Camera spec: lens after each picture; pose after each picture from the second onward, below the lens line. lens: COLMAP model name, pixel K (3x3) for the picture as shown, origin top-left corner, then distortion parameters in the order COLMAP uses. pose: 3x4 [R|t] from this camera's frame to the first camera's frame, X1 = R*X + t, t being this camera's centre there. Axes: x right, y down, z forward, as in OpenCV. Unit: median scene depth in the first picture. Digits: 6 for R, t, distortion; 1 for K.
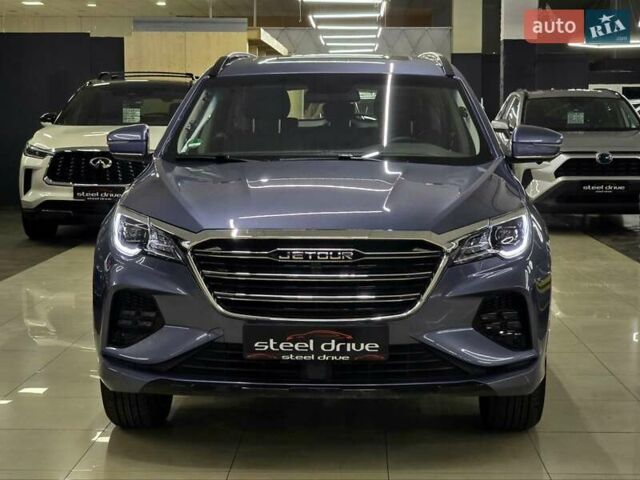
lens RADIAL K [[1458.9, 0, 320.0], [0, 1458.9, 240.0], [0, 0, 1]] dist [-0.187704, 3.620999]
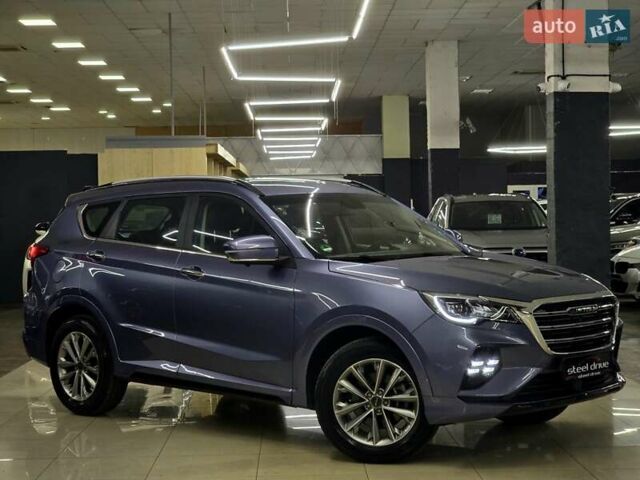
lens RADIAL K [[1458.9, 0, 320.0], [0, 1458.9, 240.0], [0, 0, 1]] dist [-0.187704, 3.620999]
pose [[0.998597, -0.018111, 0.049761, -0.021478], [0.021401, 0.997564, -0.066397, 0.007282], [-0.048437, 0.067368, 0.996552, -0.147207]]
